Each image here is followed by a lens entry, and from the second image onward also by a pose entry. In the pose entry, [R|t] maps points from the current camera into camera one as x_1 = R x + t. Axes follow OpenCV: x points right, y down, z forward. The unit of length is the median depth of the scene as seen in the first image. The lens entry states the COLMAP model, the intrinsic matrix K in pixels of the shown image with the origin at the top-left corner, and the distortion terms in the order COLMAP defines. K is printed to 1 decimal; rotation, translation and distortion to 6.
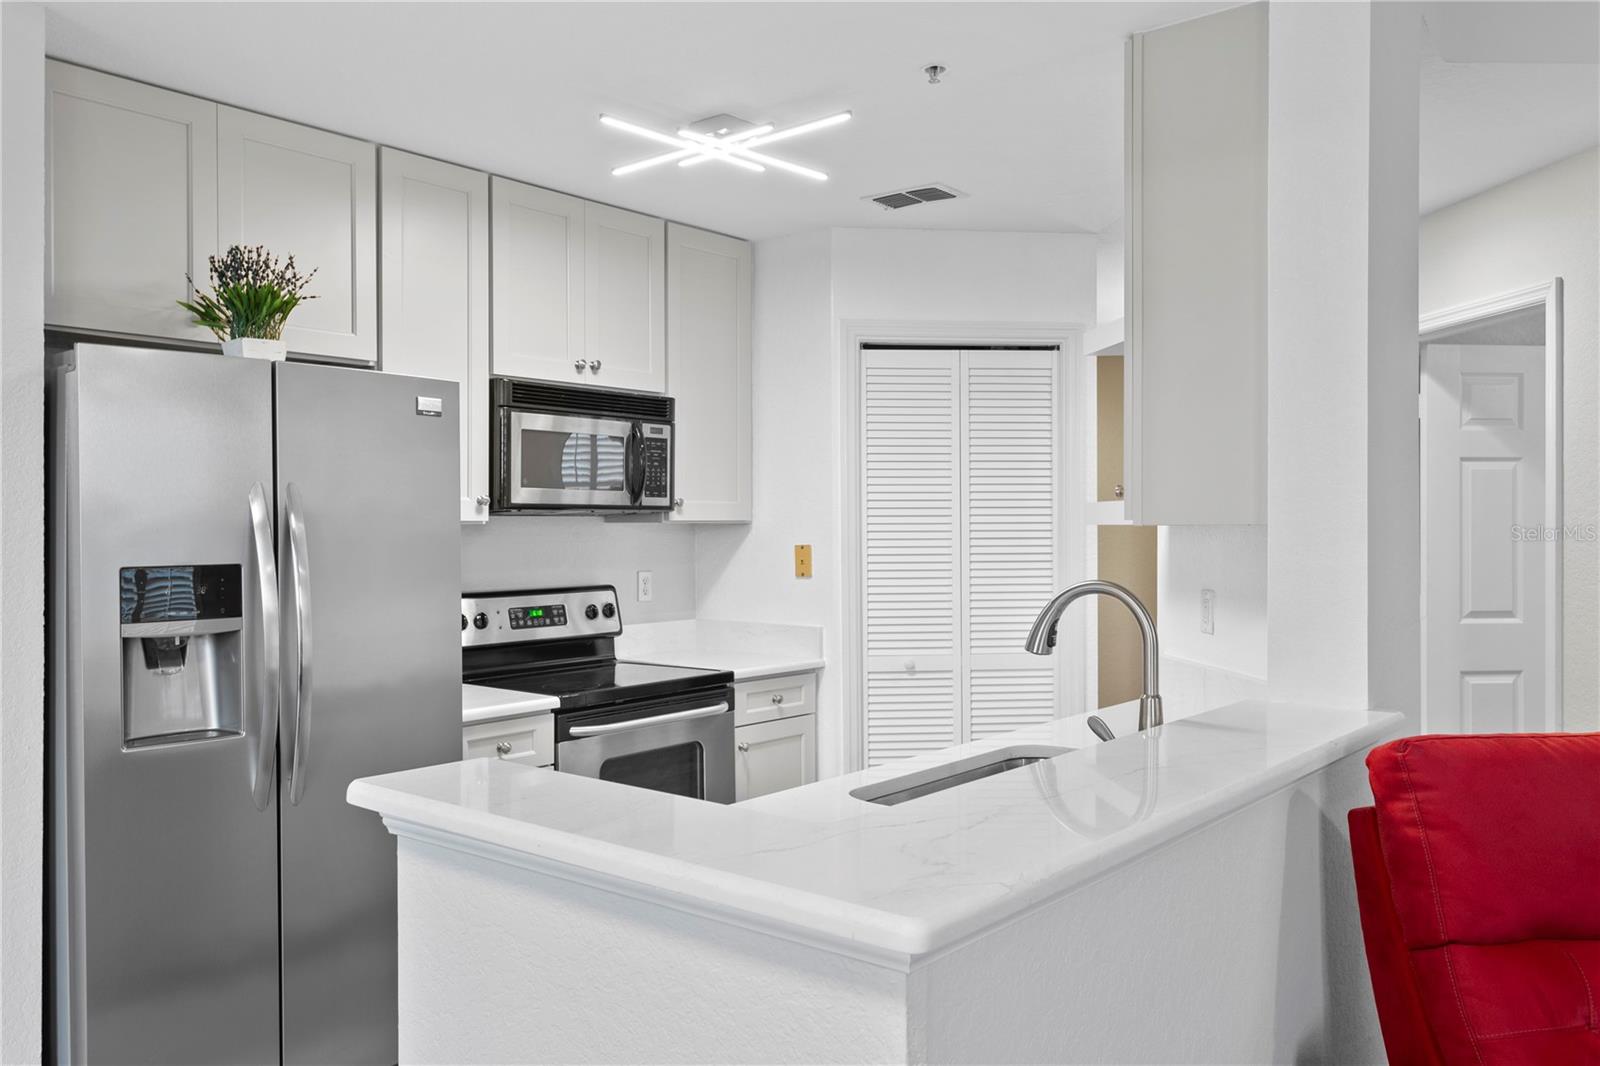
lens RADIAL K [[1252.6, 0, 800.0], [0, 1252.6, 533.0], [0, 0, 1]] dist [-0.000356, 0.000651]
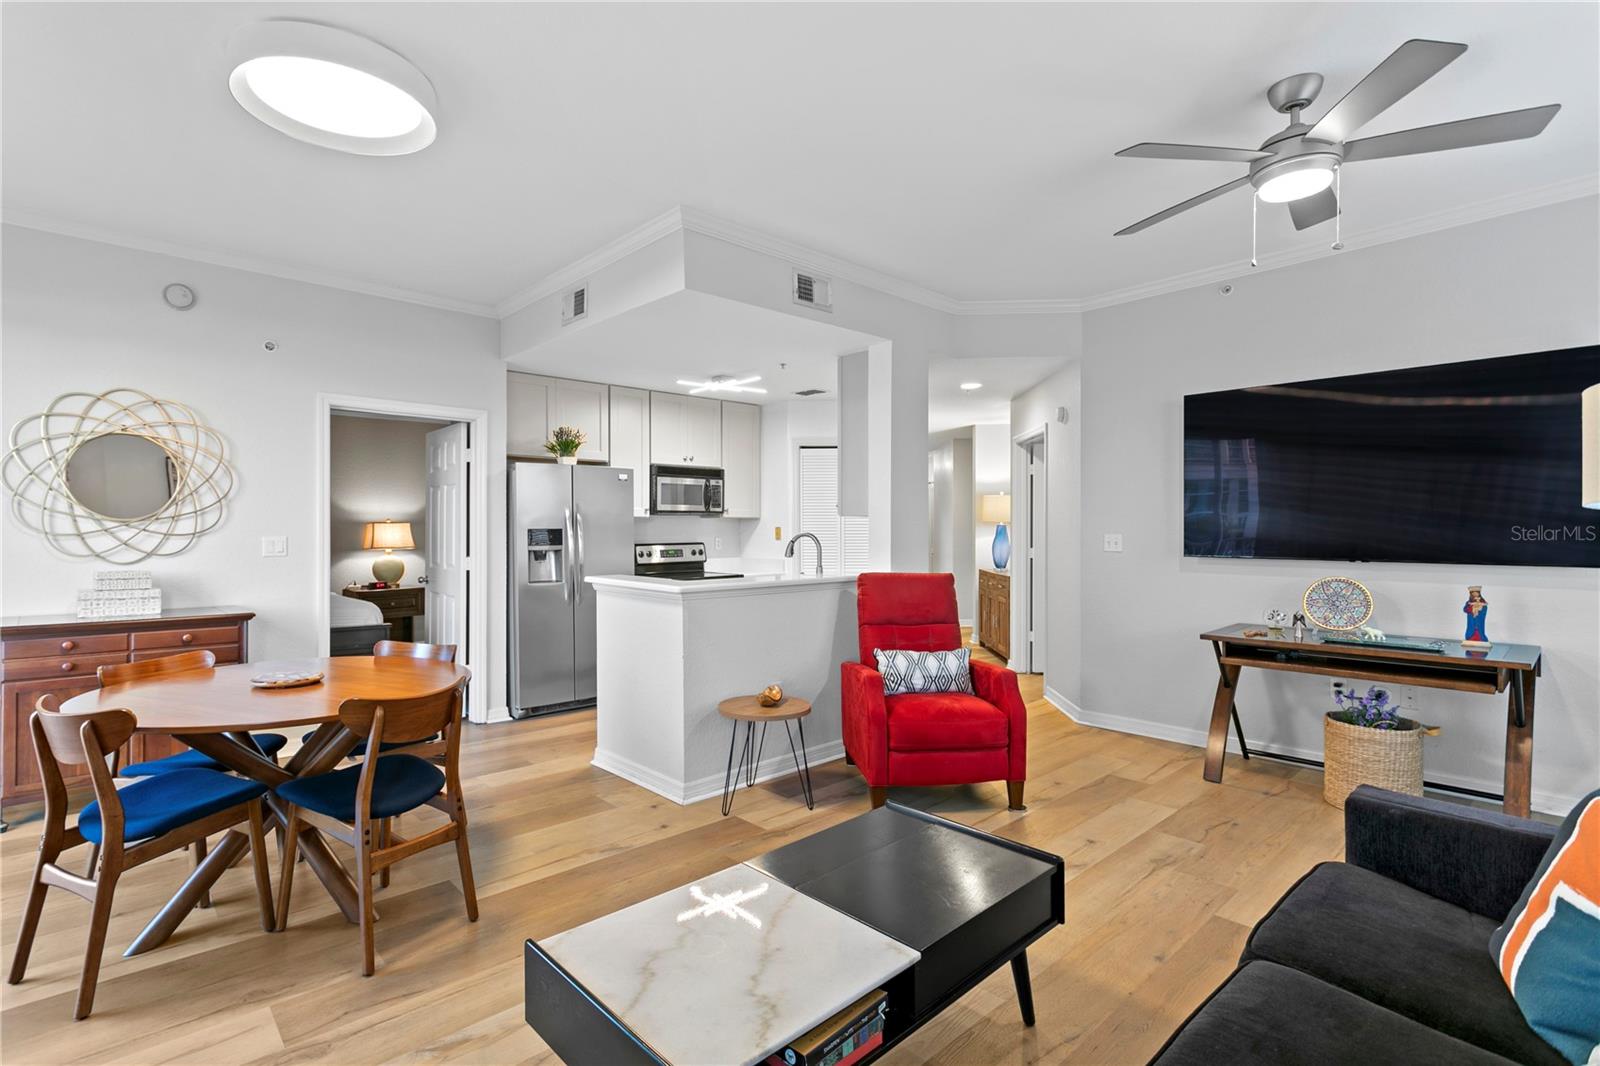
lens RADIAL K [[805.9, 0, 800.0], [0, 805.9, 533.0], [0, 0, 1]] dist [0.023627, 0.000086]
pose [[0.989535, 0.002949, -0.144262, 0.306401], [-0.002493, 0.999991, 0.003343, 0.017967], [0.144271, -0.002948, 0.989534, -0.646765]]
